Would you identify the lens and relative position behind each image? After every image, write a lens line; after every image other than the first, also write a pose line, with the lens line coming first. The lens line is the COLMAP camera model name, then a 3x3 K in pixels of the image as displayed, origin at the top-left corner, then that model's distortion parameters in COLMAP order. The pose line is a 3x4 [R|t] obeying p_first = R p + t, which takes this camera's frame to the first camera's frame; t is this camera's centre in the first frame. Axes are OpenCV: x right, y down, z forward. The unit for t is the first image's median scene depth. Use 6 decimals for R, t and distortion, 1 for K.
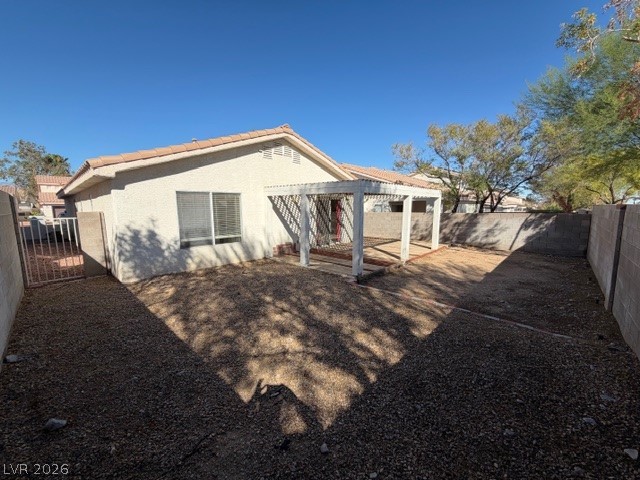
lens RADIAL K [[258.0, 0, 320.7], [0, 258.0, 239.1], [0, 0, 1]] dist [0.002819, 0.000736]
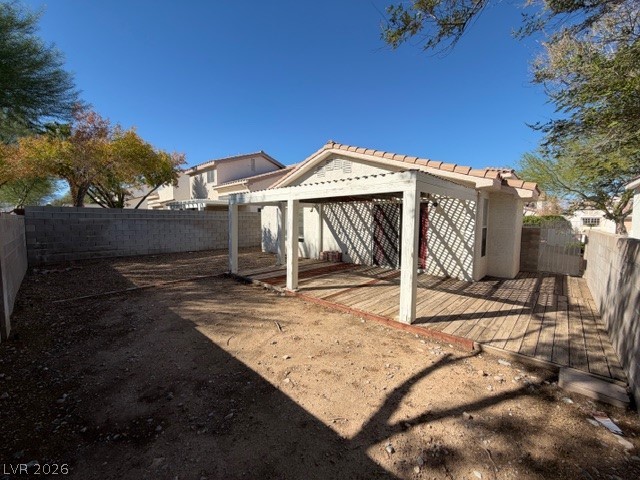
lens RADIAL K [[258.0, 0, 320.1], [0, 258.0, 240.5], [0, 0, 1]] dist [0.002819, 0.000736]
pose [[0.000094, 0.090087, -0.995934, 0.900672], [-0.124347, 0.988205, 0.089376, -0.114004], [0.992239, 0.123833, 0.011295, 0.919432]]
